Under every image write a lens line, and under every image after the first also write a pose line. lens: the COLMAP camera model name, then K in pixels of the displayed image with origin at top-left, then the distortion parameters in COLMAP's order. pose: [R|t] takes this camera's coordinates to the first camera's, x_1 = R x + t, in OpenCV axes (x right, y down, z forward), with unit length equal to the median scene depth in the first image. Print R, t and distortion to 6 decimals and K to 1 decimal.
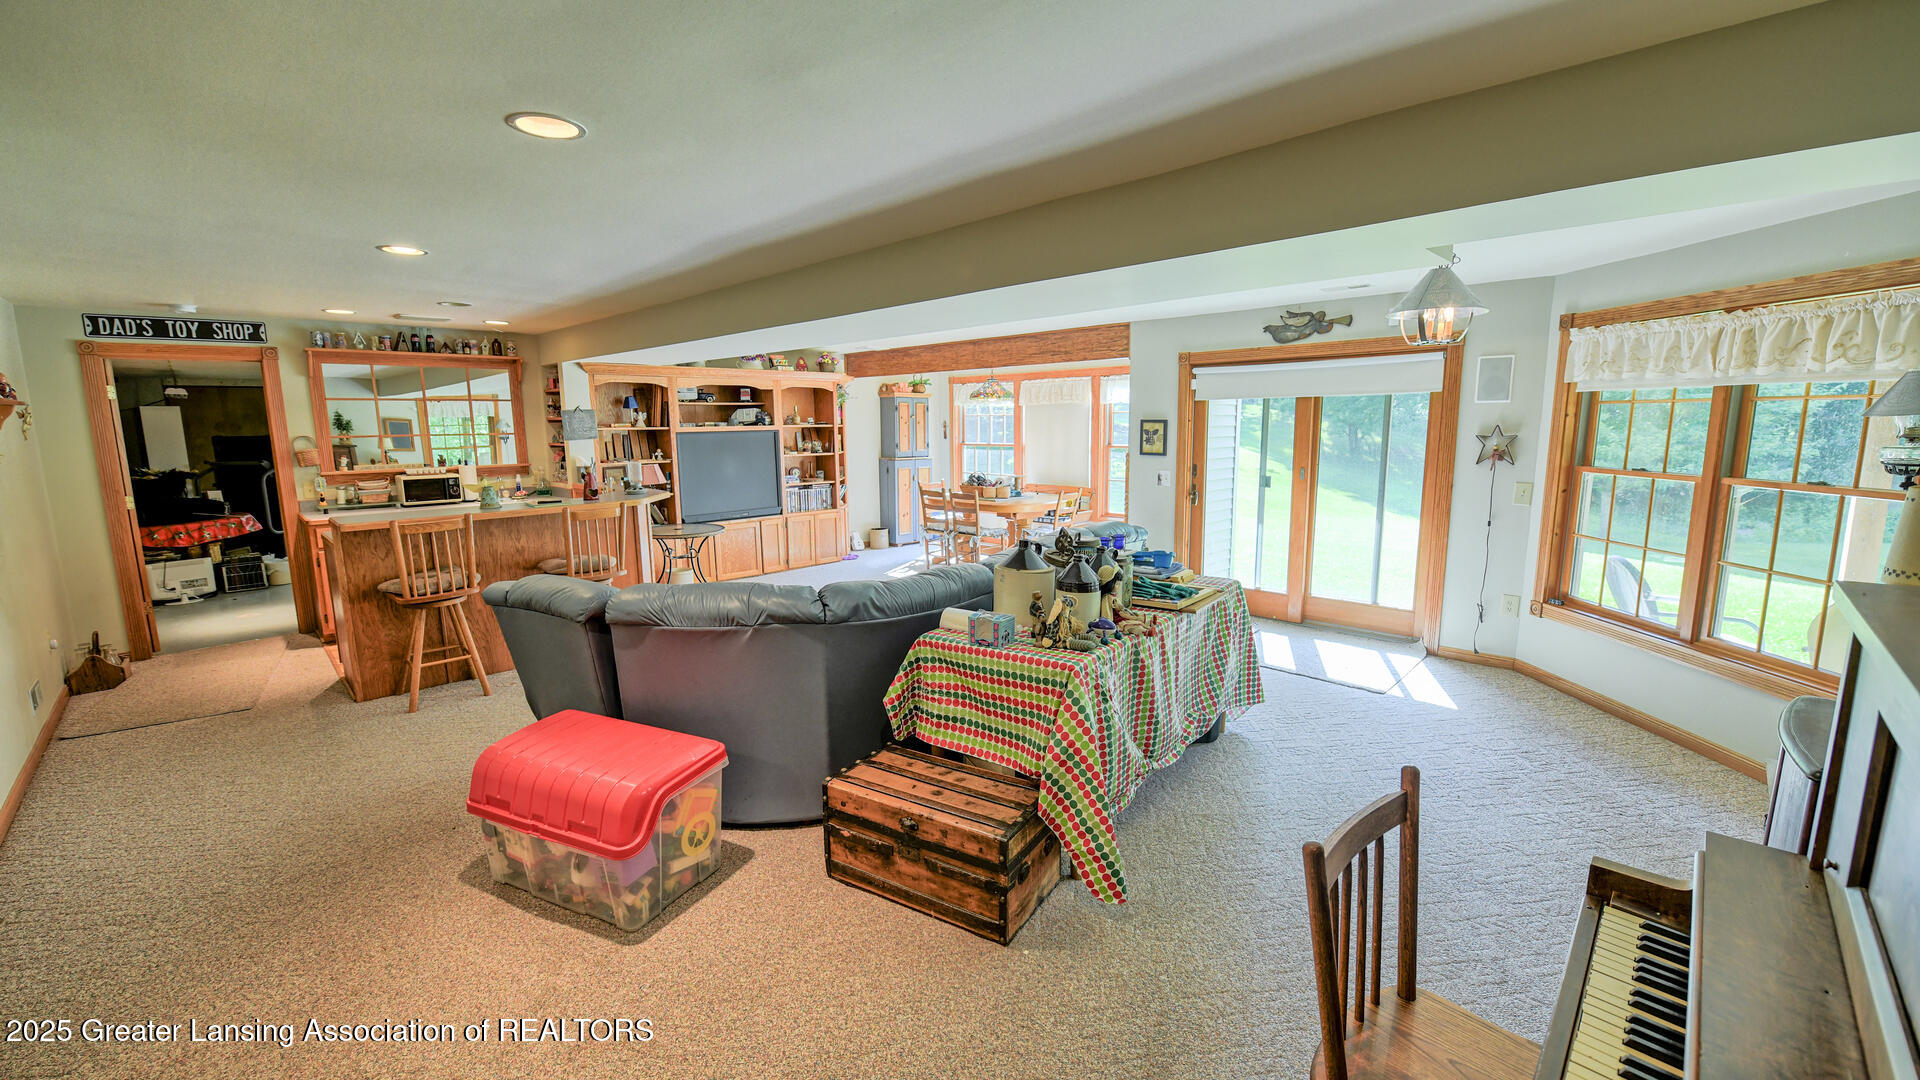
lens RADIAL K [[765.6, 0, 961.5], [0, 765.6, 539.7], [0, 0, 1]] dist [-0.001953, -0.000910]
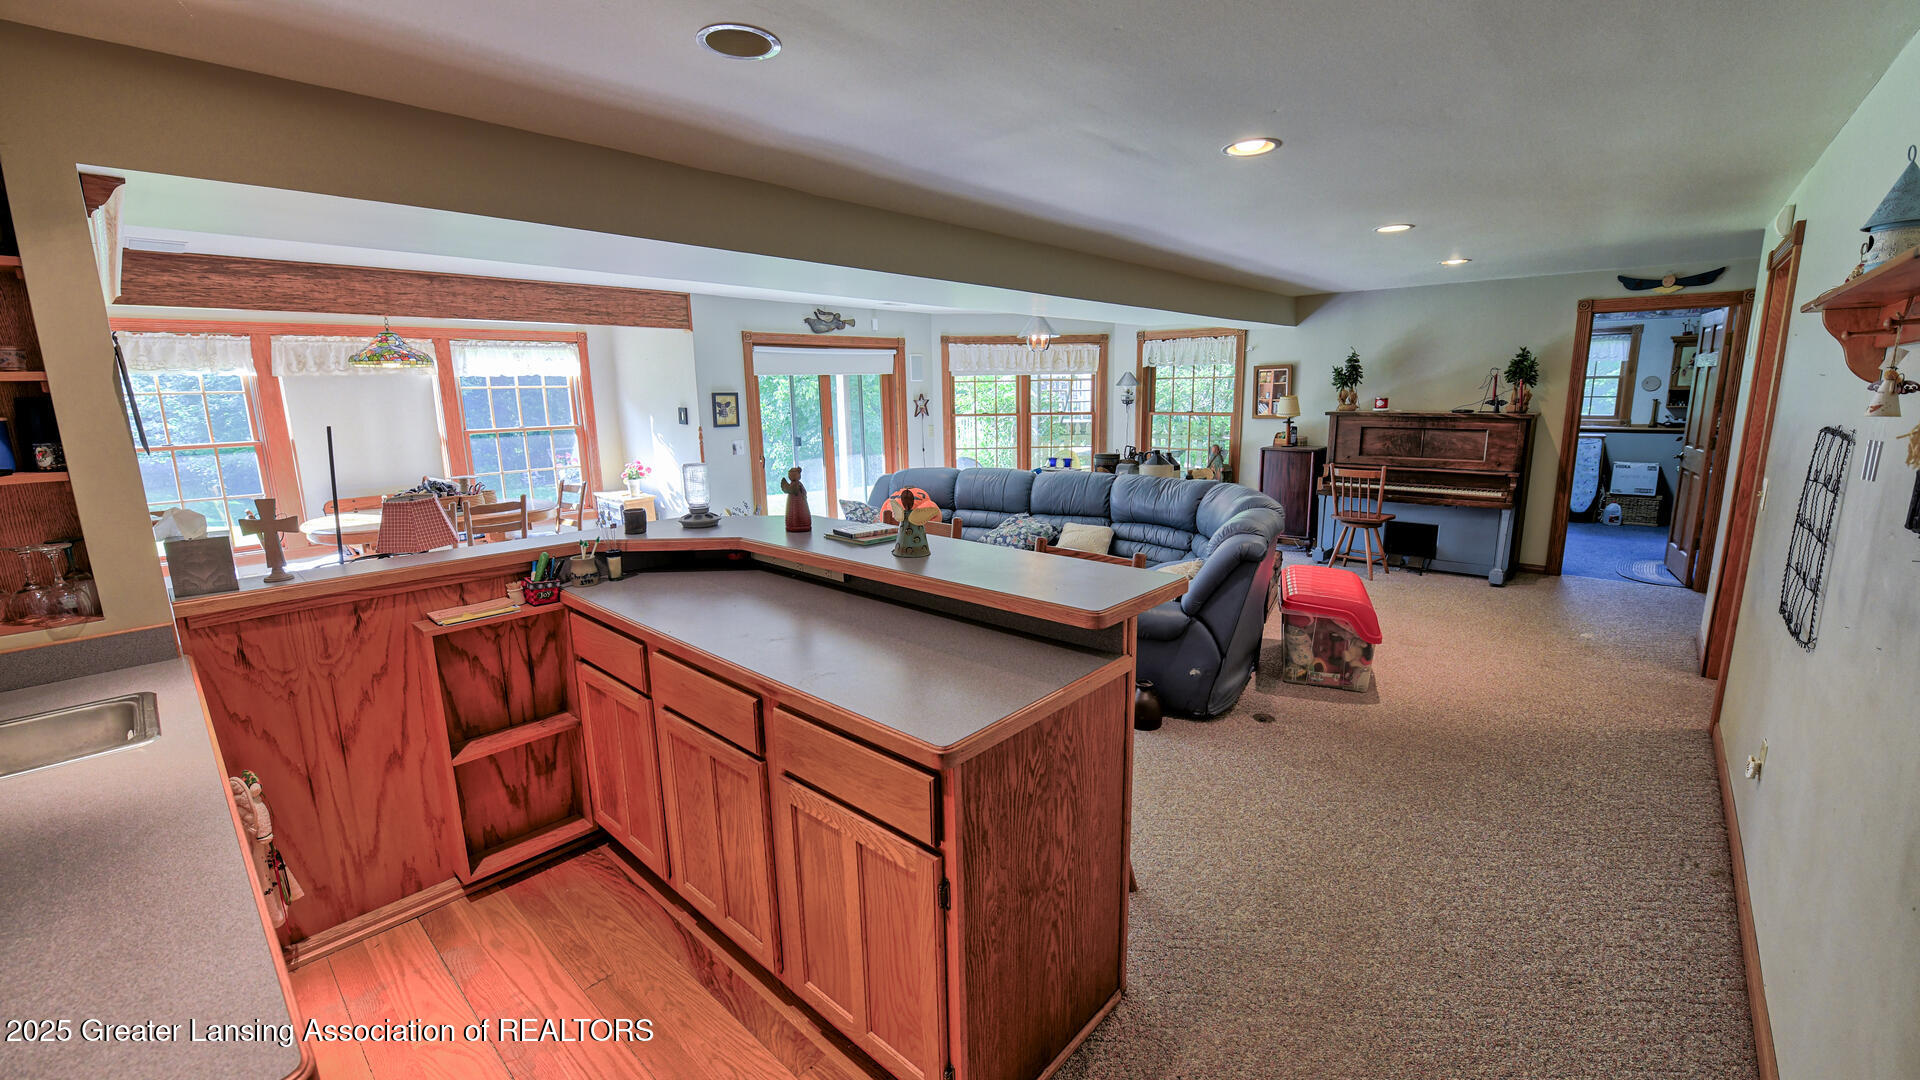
lens RADIAL K [[765.6, 0, 970.0], [0, 765.6, 537.0], [0, 0, 1]] dist [-0.001953, -0.000910]
pose [[-0.043972, -0.180580, 0.982577, -0.831374], [0.170099, 0.967814, 0.185479, -0.103320], [-0.984445, 0.175291, -0.011840, 0.720702]]
